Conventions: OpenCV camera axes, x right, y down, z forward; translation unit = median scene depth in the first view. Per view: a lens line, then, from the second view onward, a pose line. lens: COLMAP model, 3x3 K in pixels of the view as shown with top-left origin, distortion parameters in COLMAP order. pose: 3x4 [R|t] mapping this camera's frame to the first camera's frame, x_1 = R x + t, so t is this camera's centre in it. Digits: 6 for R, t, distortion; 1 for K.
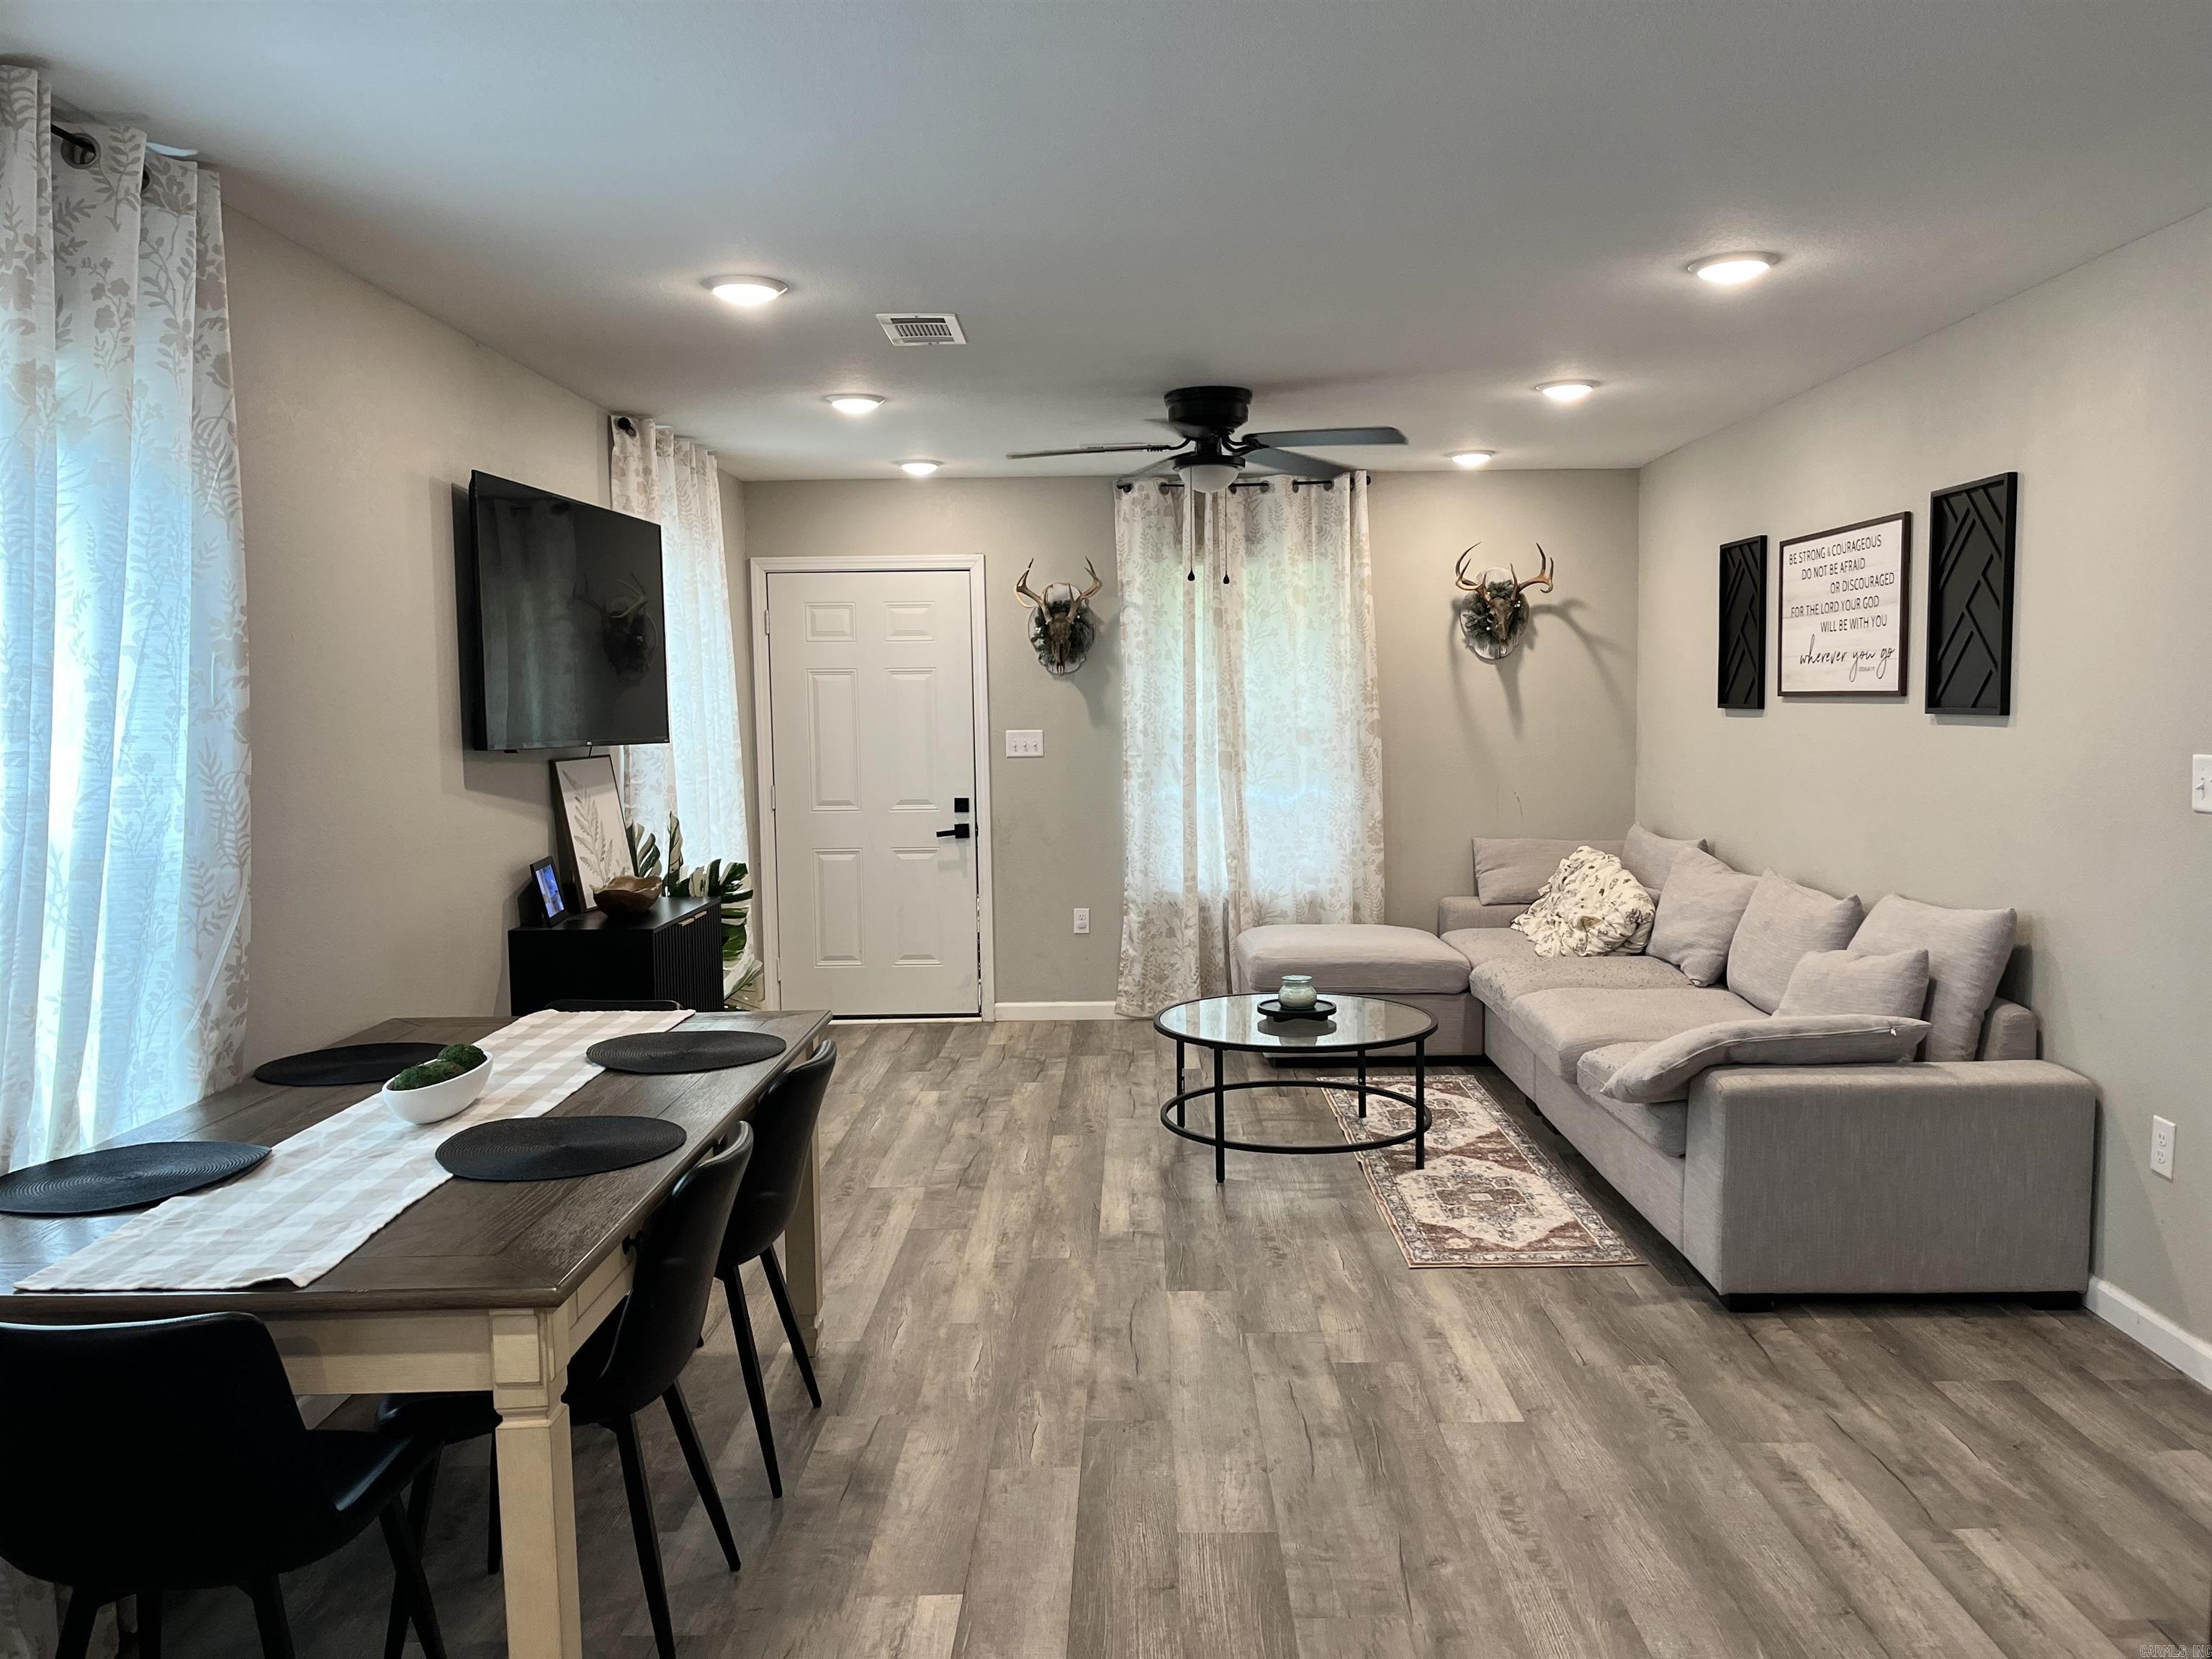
lens RADIAL K [[1667.8, 0, 1106.0], [0, 1667.8, 829.5], [0, 0, 1]] dist [0.096712, -0.198508]
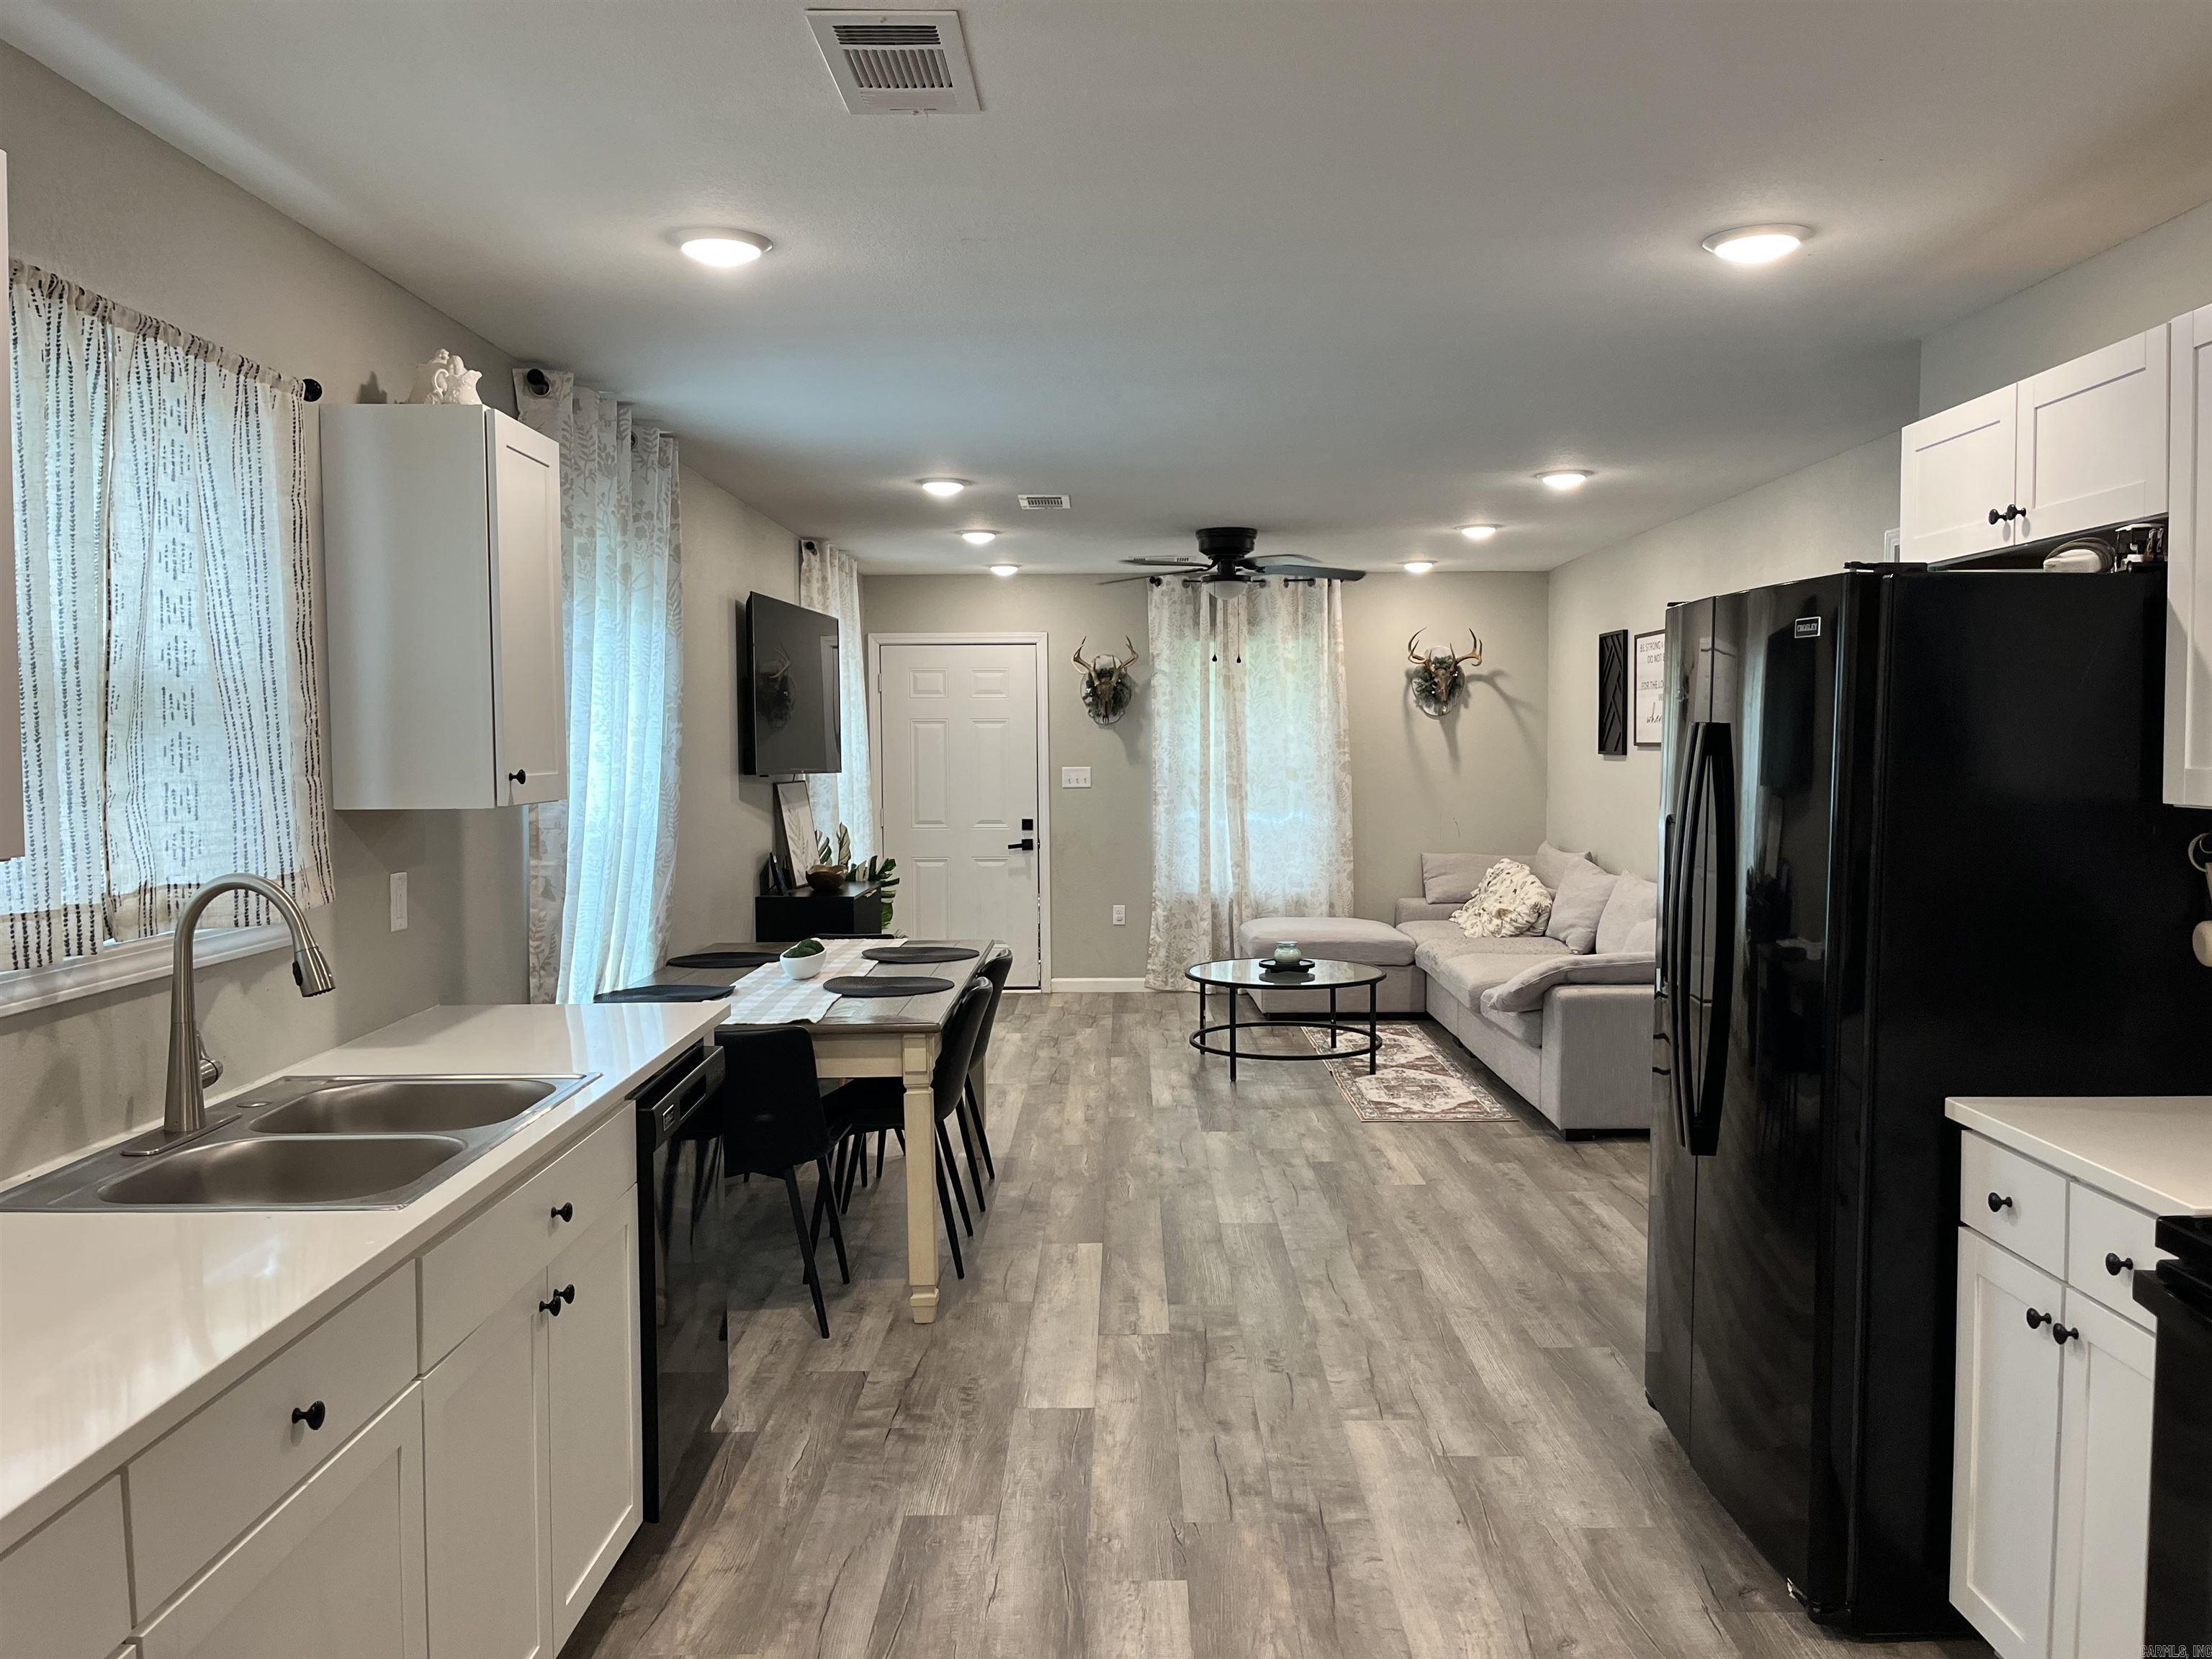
lens RADIAL K [[1667.8, 0, 1106.0], [0, 1667.8, 829.5], [0, 0, 1]] dist [0.096712, -0.198508]
pose [[0.999931, 0.007554, 0.009051, -0.048428], [-0.007312, 0.999625, -0.026403, 0.029773], [-0.009247, 0.026335, 0.999610, -0.381048]]
